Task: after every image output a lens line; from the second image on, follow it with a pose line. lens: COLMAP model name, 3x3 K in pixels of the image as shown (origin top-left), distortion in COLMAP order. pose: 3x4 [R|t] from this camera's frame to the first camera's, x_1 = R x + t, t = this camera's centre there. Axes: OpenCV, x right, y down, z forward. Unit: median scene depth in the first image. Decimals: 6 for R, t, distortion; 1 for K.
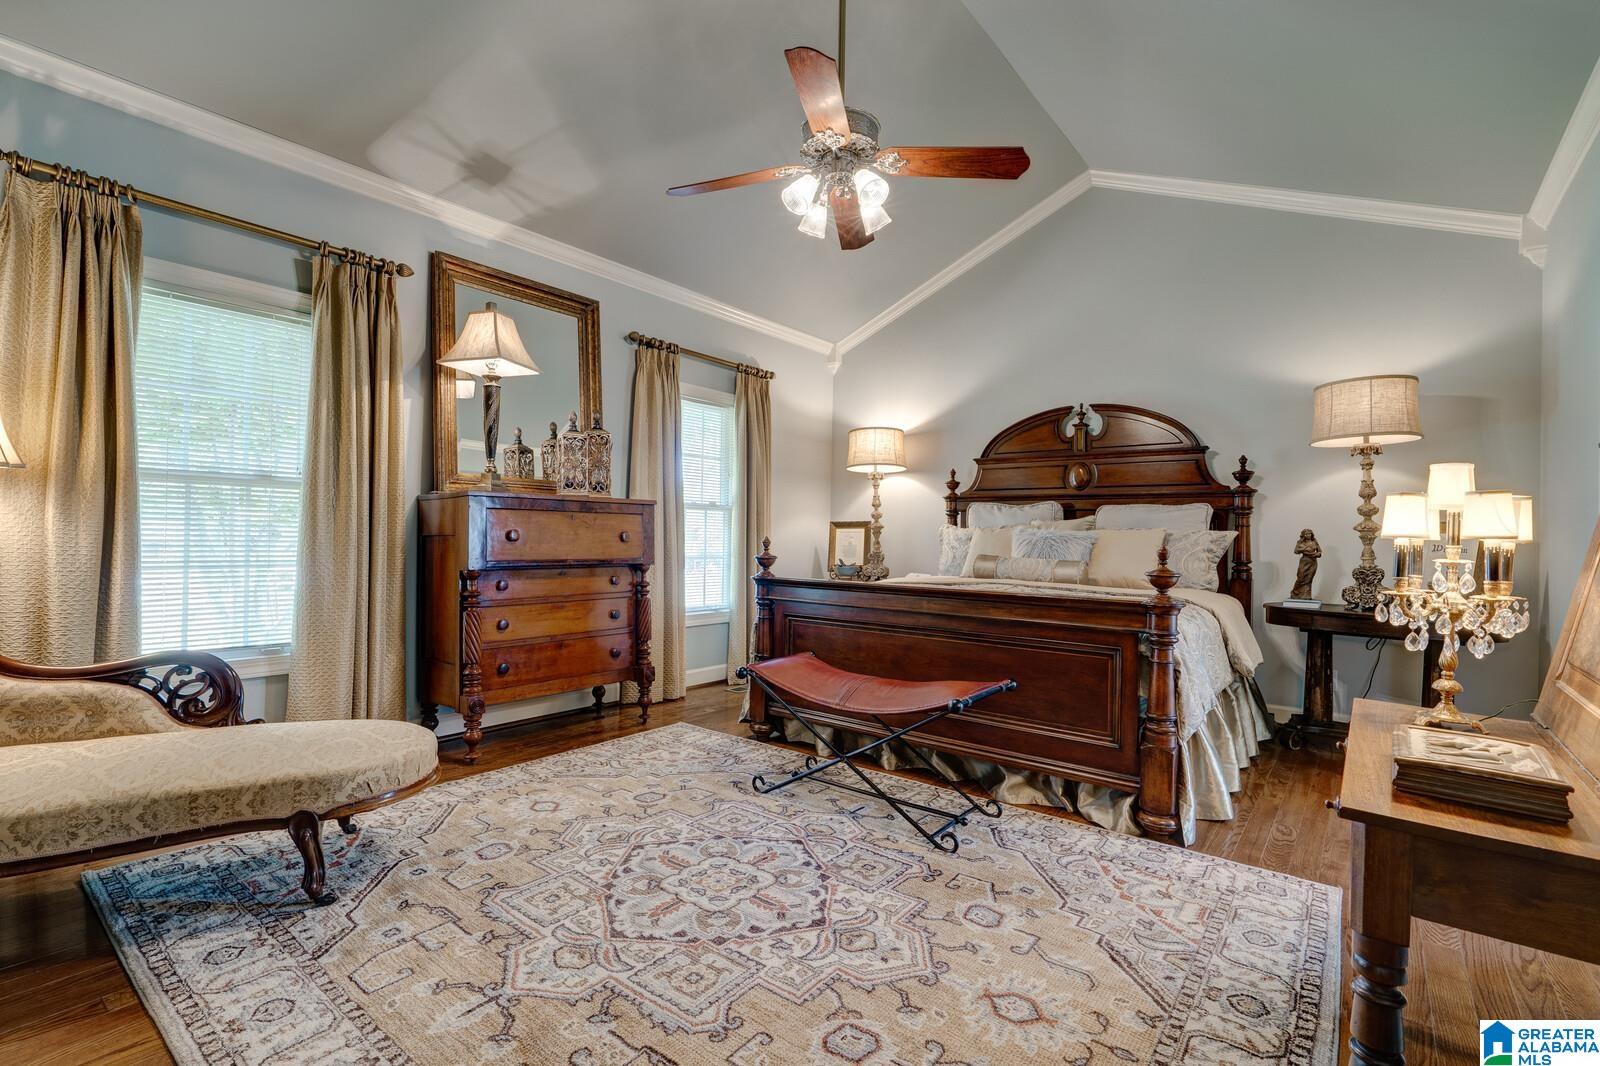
lens RADIAL K [[732.6, 0, 797.0], [0, 732.6, 536.8], [0, 0, 1]] dist [-0.003689, 0.000230]
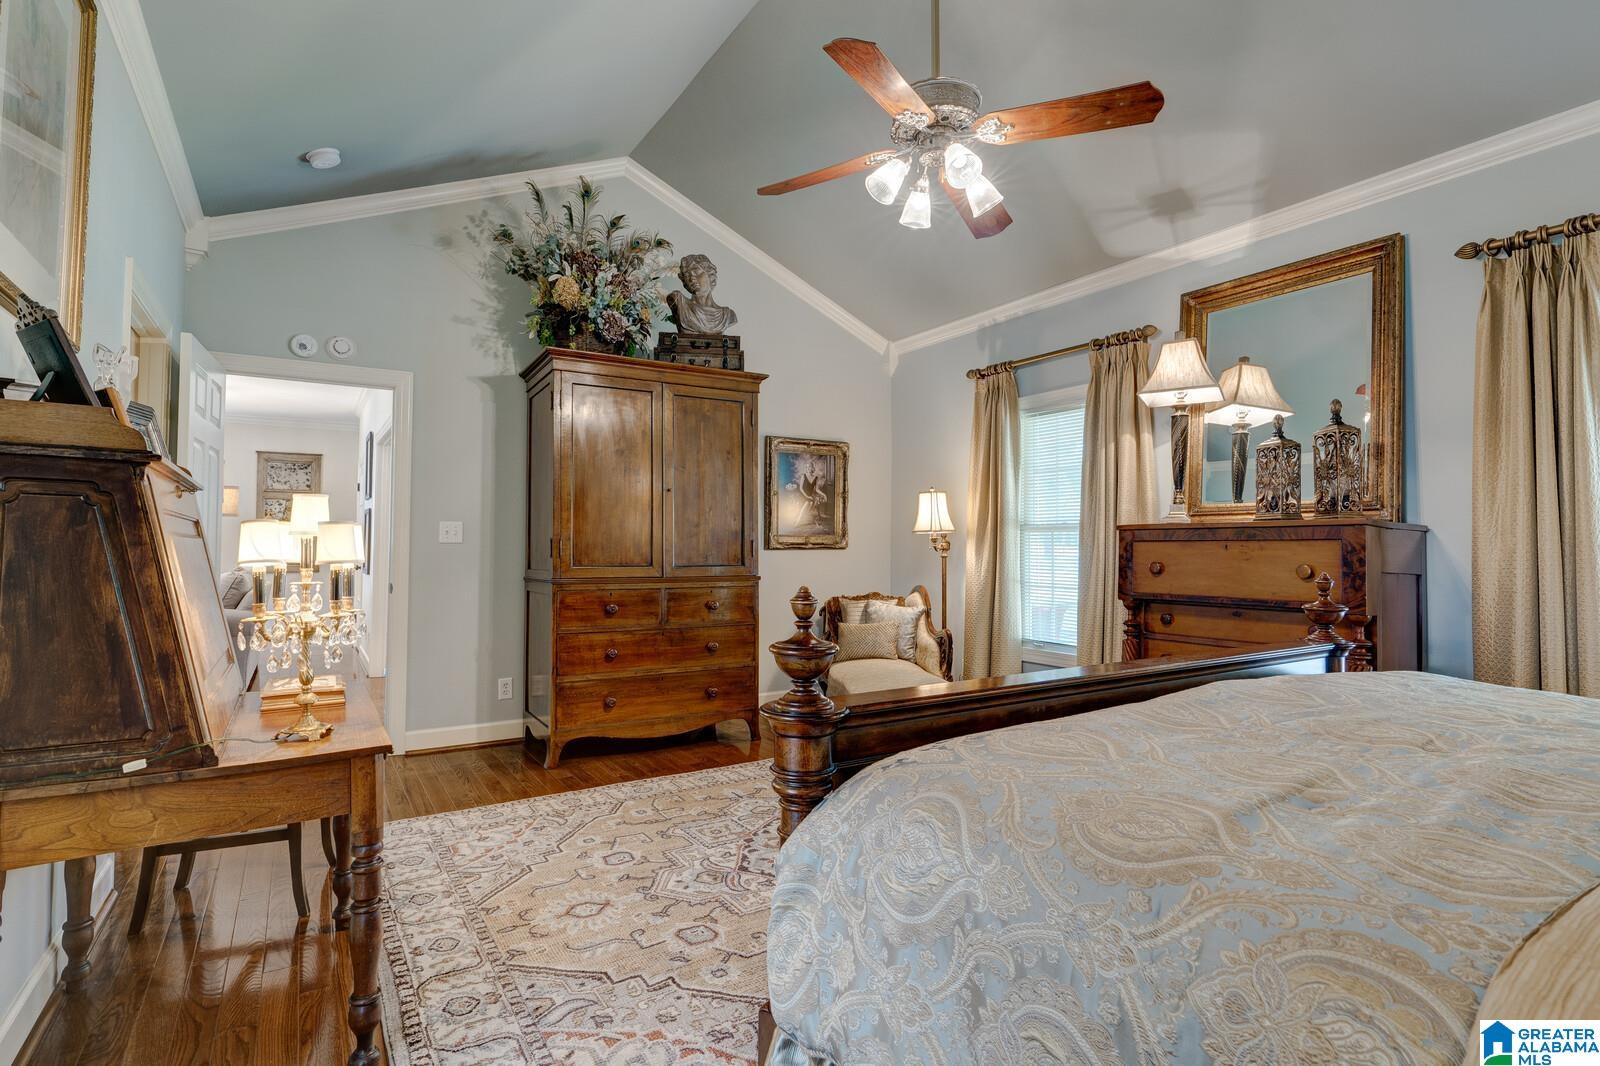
lens RADIAL K [[778.0, 0, 798.8], [0, 778.0, 532.6], [0, 0, 1]] dist [-0.003183, -0.000239]
pose [[-0.327141, -0.038969, -0.944172, 1.317892], [-0.013066, 0.999240, -0.036715, -0.007891], [0.944885, 0.000326, -0.327402, 1.559073]]
